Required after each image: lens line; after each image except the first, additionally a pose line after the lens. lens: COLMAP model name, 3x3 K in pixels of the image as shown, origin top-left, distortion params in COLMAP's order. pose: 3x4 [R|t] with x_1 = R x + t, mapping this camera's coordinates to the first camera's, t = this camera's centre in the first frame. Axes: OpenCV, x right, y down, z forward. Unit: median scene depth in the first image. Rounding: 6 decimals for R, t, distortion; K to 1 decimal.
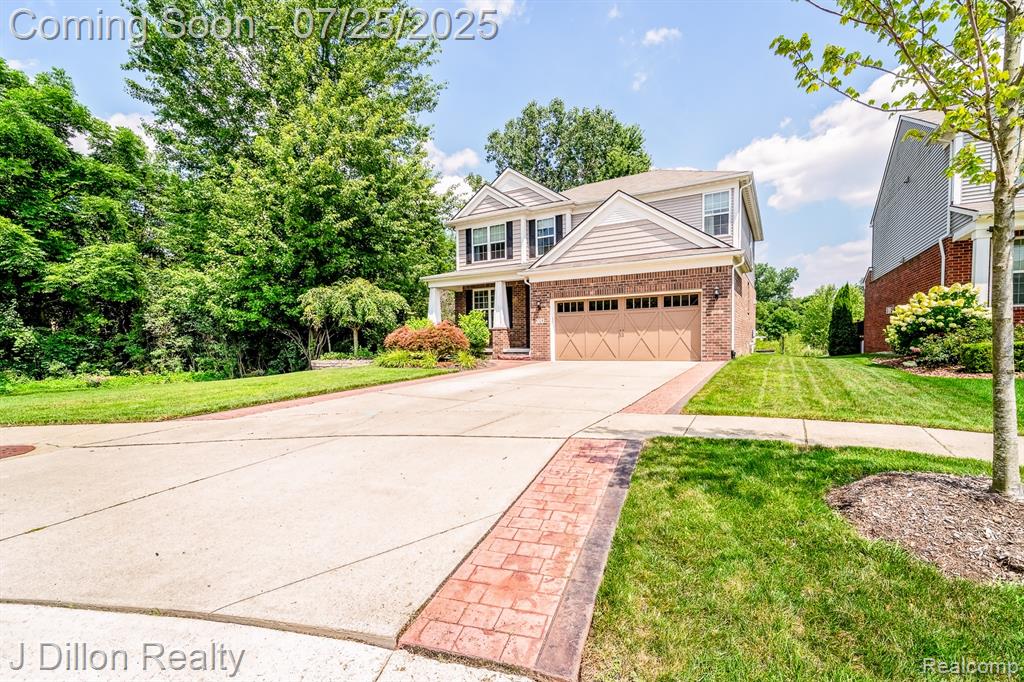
lens RADIAL K [[433.0, 0, 547.1], [0, 433.0, 354.7], [0, 0, 1]] dist [0.000272, 0.000105]
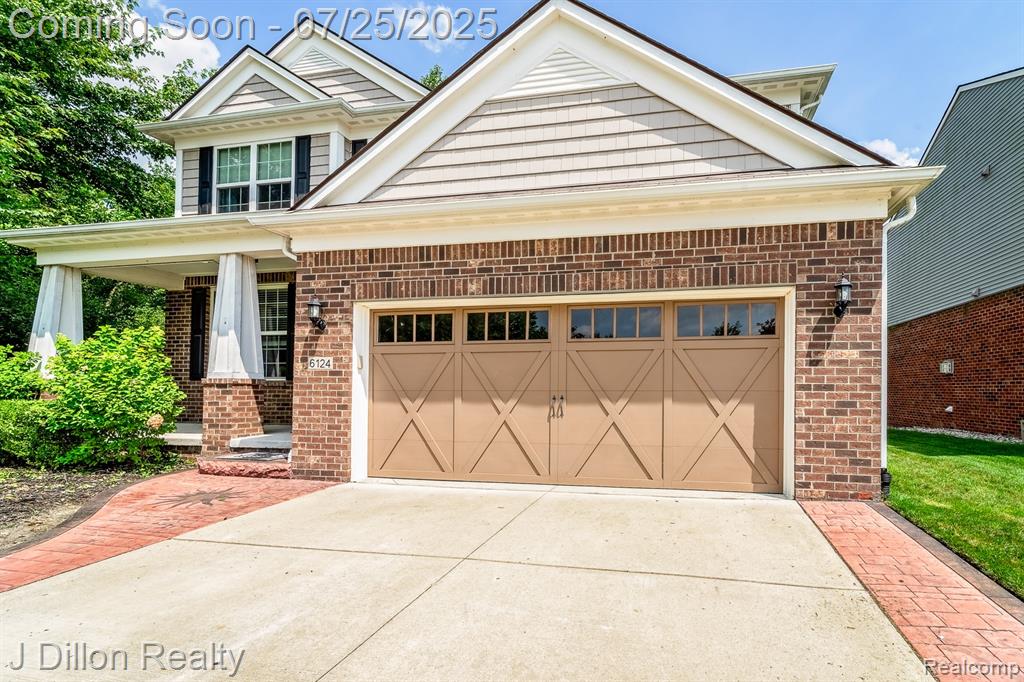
lens RADIAL K [[449.0, 0, 599.1], [0, 449.0, 385.6], [0, 0, 1]] dist [0.001099, 0.000110]
pose [[0.958863, 0.022405, 0.282983, 0.093775], [-0.010402, 0.998984, -0.043845, -0.047425], [-0.283678, 0.039097, 0.958122, 0.595989]]
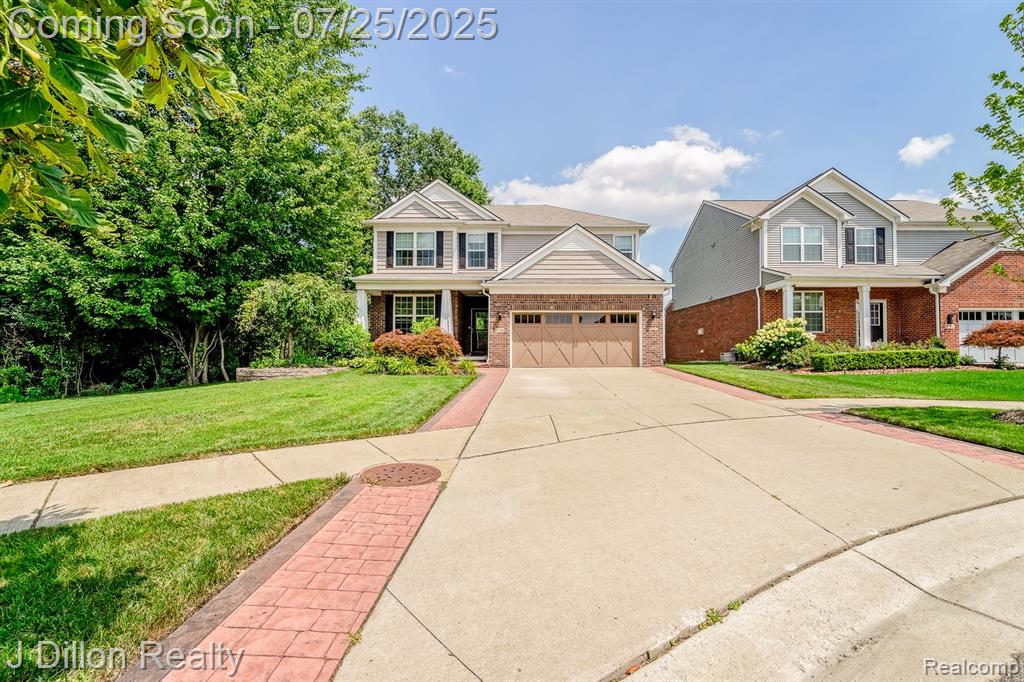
lens RADIAL K [[422.8, 0, 534.7], [0, 422.8, 337.1], [0, 0, 1]] dist [0.000163, 0.000091]
pose [[0.878195, 0.029650, 0.477383, -0.434830], [0.002414, 0.997789, -0.066412, 0.007661], [-0.478297, 0.059475, 0.876182, 0.050846]]
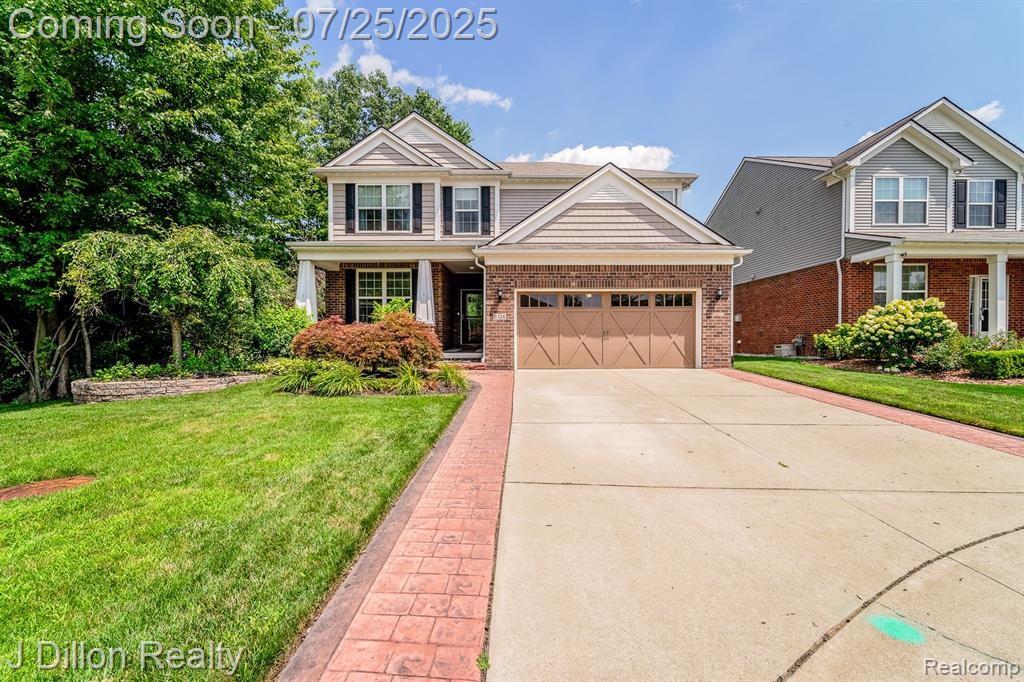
lens RADIAL K [[407.9, 0, 520.0], [0, 407.9, 340.0], [0, 0, 1]] dist [0.000170, -0.000320]
pose [[0.884464, 0.009663, 0.466508, -0.312995], [0.003387, 0.999626, -0.027127, -0.018932], [-0.466596, 0.025573, 0.884101, 0.361092]]
